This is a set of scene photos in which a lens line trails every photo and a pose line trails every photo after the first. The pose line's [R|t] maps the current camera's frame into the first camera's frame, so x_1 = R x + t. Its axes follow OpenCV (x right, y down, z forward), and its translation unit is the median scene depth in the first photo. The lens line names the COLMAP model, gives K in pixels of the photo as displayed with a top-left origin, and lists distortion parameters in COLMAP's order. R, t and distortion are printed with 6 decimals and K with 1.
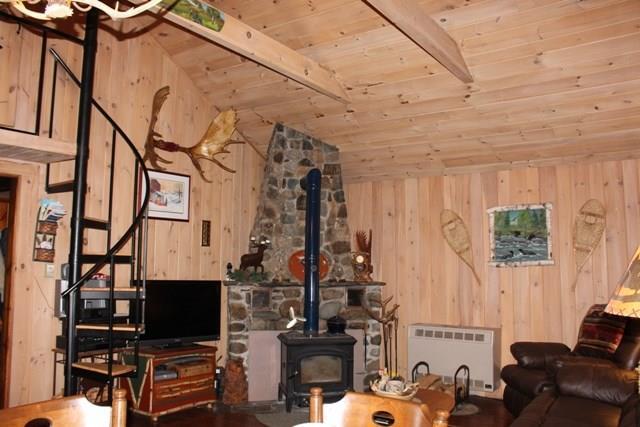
lens RADIAL K [[533.4, 0, 319.9], [0, 533.4, 215.0], [0, 0, 1]] dist [-0.146427, 0.119277]
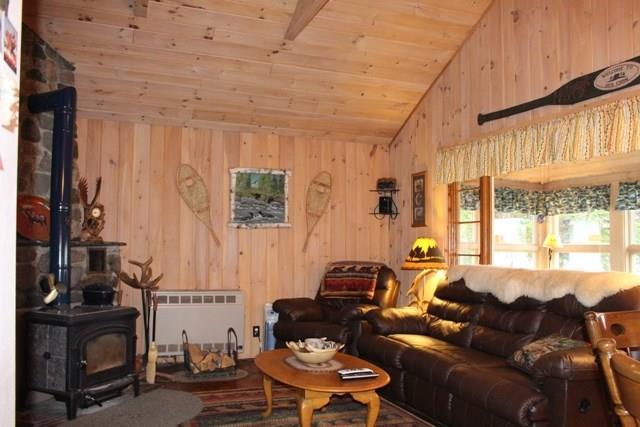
lens RADIAL K [[533.4, 0, 318.7], [0, 533.4, 216.1], [0, 0, 1]] dist [-0.146427, 0.119277]
pose [[0.560940, 0.049304, 0.826387, -0.426251], [-0.086968, 0.996211, -0.000403, 0.066013], [-0.823276, -0.071643, 0.563102, 0.320592]]
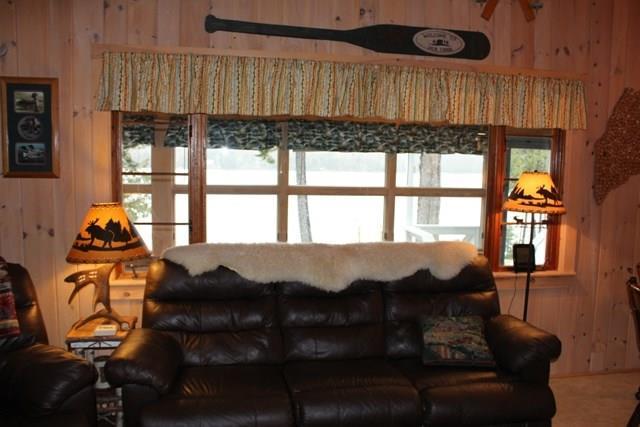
lens RADIAL K [[533.4, 0, 323.9], [0, 533.4, 212.5], [0, 0, 1]] dist [-0.146427, 0.119277]
pose [[-0.709578, -0.091794, 0.698622, -0.069368], [-0.091958, 0.995062, 0.037344, 0.056589], [-0.698601, -0.037746, -0.714516, 0.925371]]
